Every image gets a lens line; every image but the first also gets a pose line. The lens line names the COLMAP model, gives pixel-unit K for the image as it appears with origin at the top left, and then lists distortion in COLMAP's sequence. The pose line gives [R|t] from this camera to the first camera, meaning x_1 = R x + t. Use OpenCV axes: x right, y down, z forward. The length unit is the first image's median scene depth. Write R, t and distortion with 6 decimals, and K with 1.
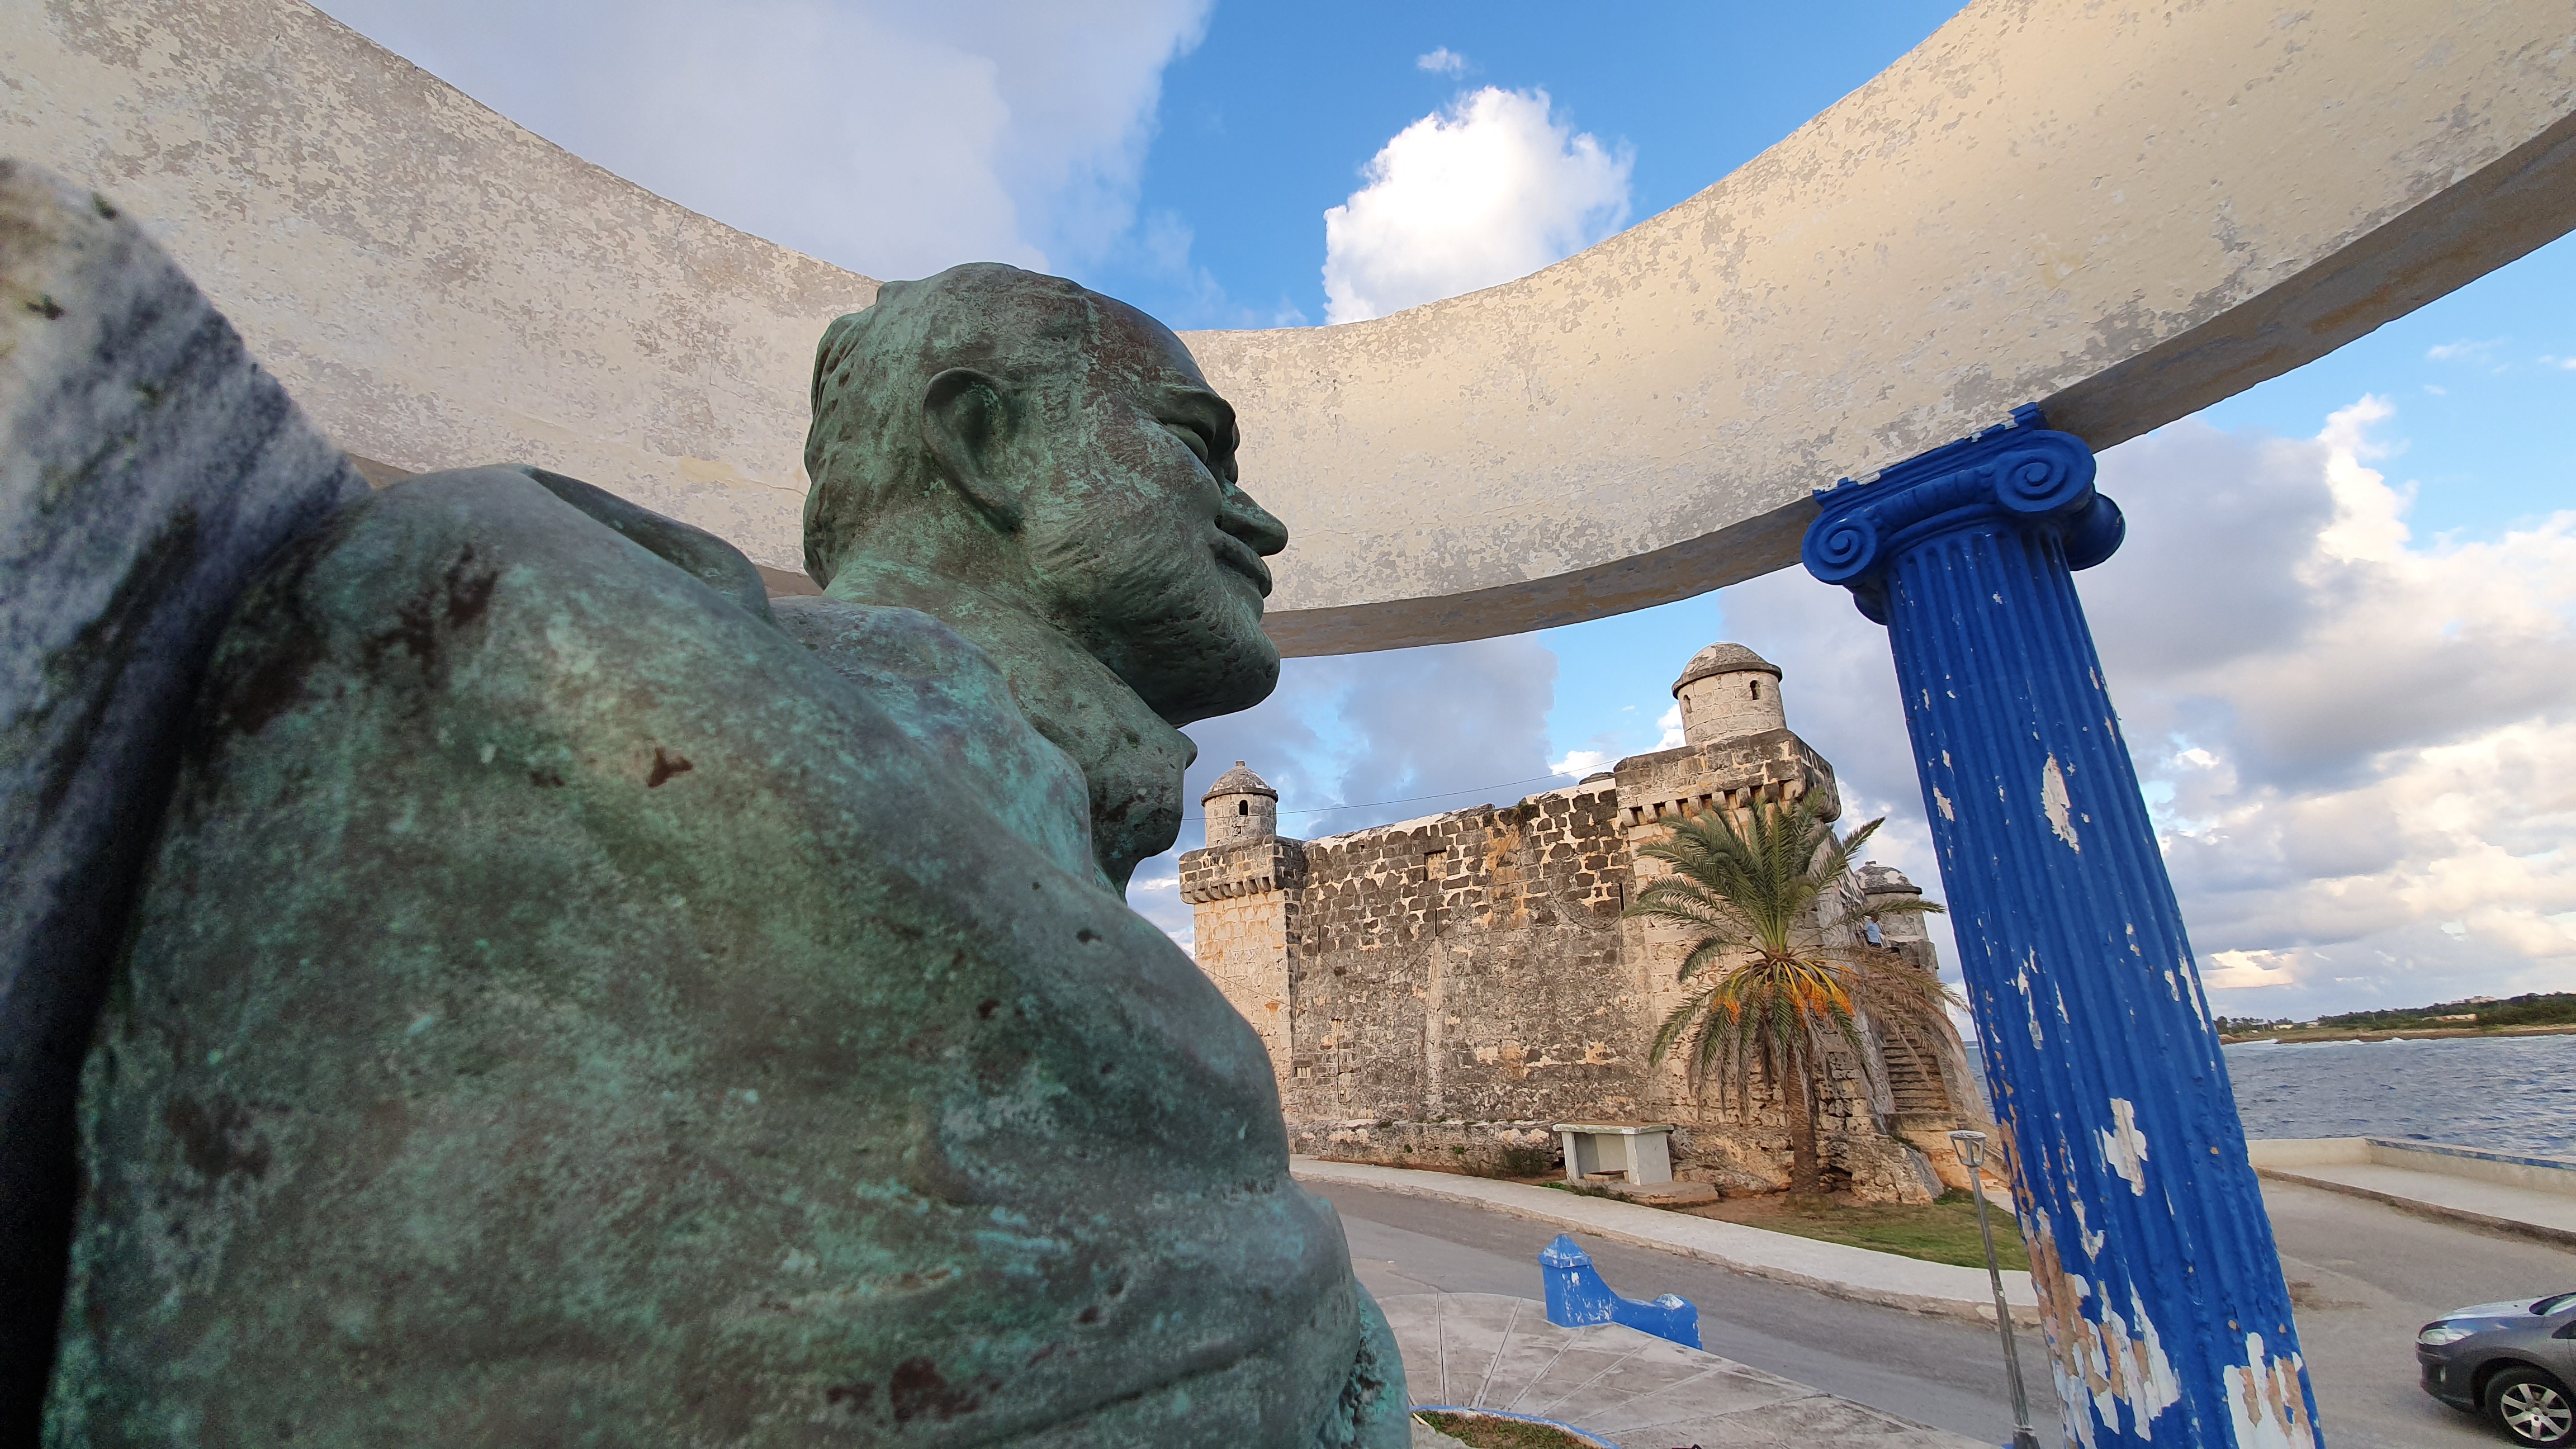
lens RADIAL K [[1020.8, 0, 1270.3], [0, 1020.8, 746.4], [0, 0, 1]] dist [0.001094, 0.000018]
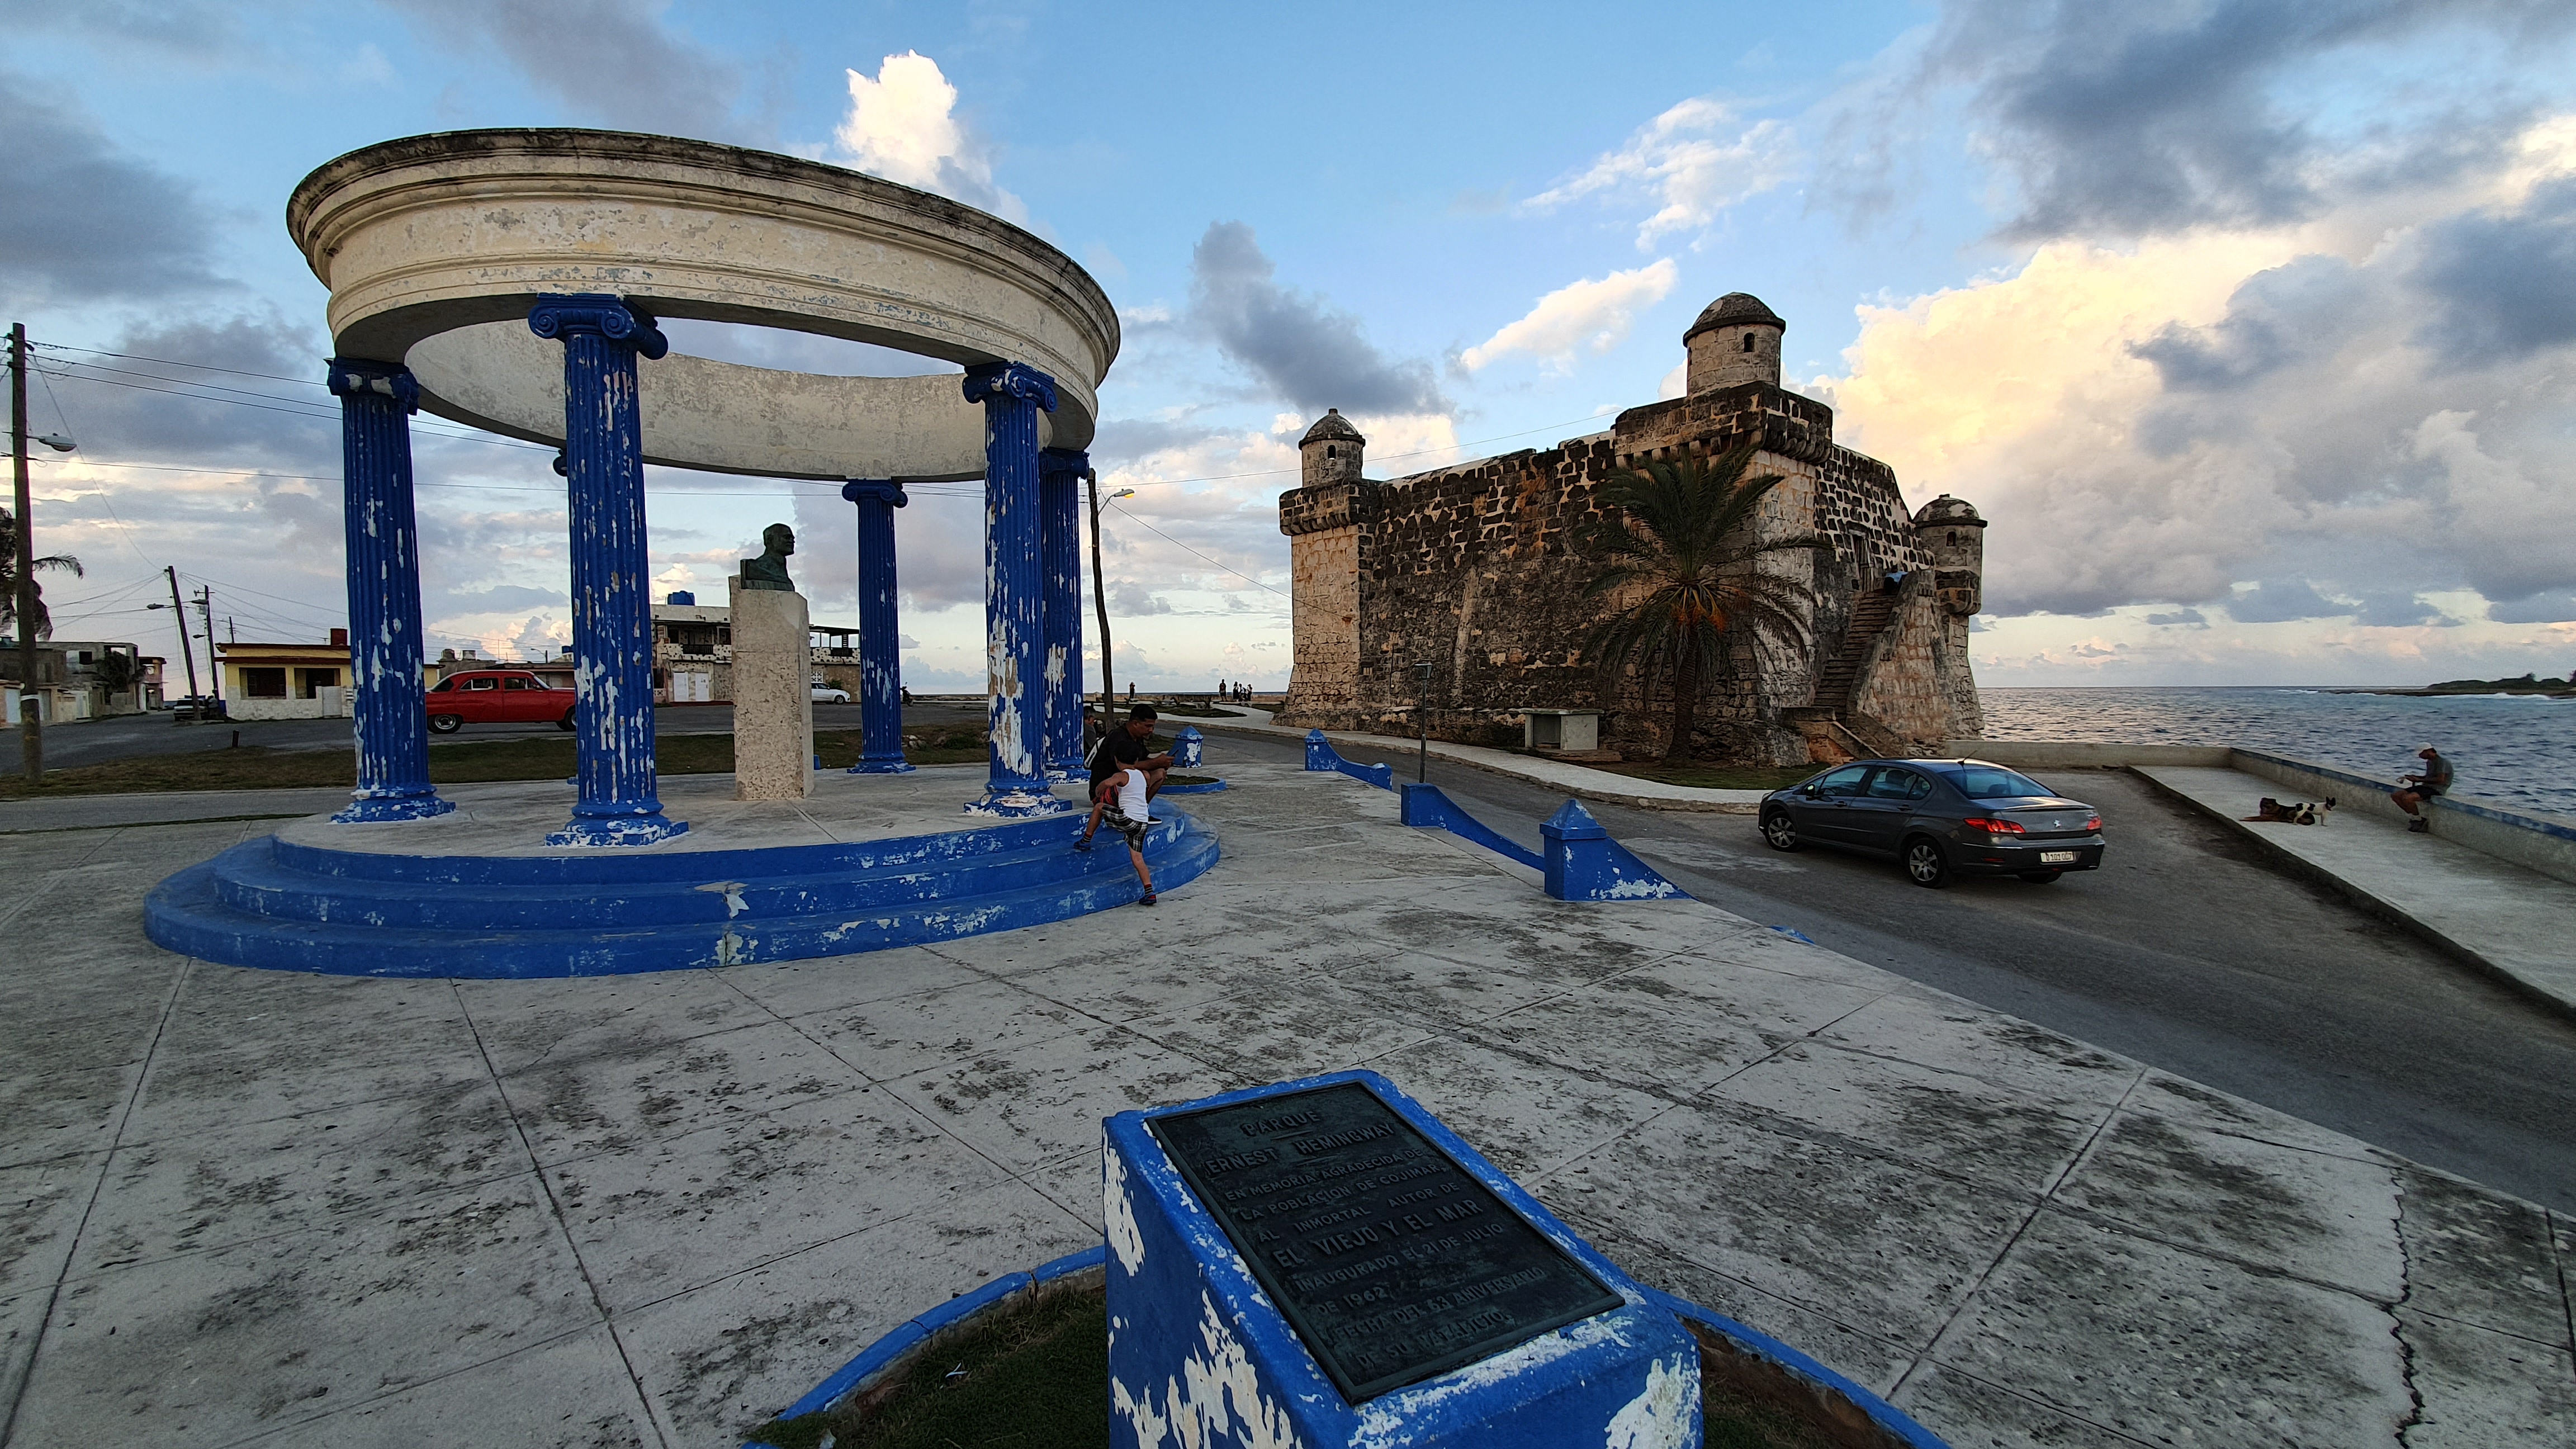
lens RADIAL K [[1020.8, 0, 1270.3], [0, 1020.8, 746.4], [0, 0, 1]] dist [0.001094, 0.000018]
pose [[0.978765, 0.042833, -0.200459, 0.184417], [0.031411, 0.935034, 0.353163, -0.046593], [0.202563, -0.351960, 0.913834, -0.227009]]
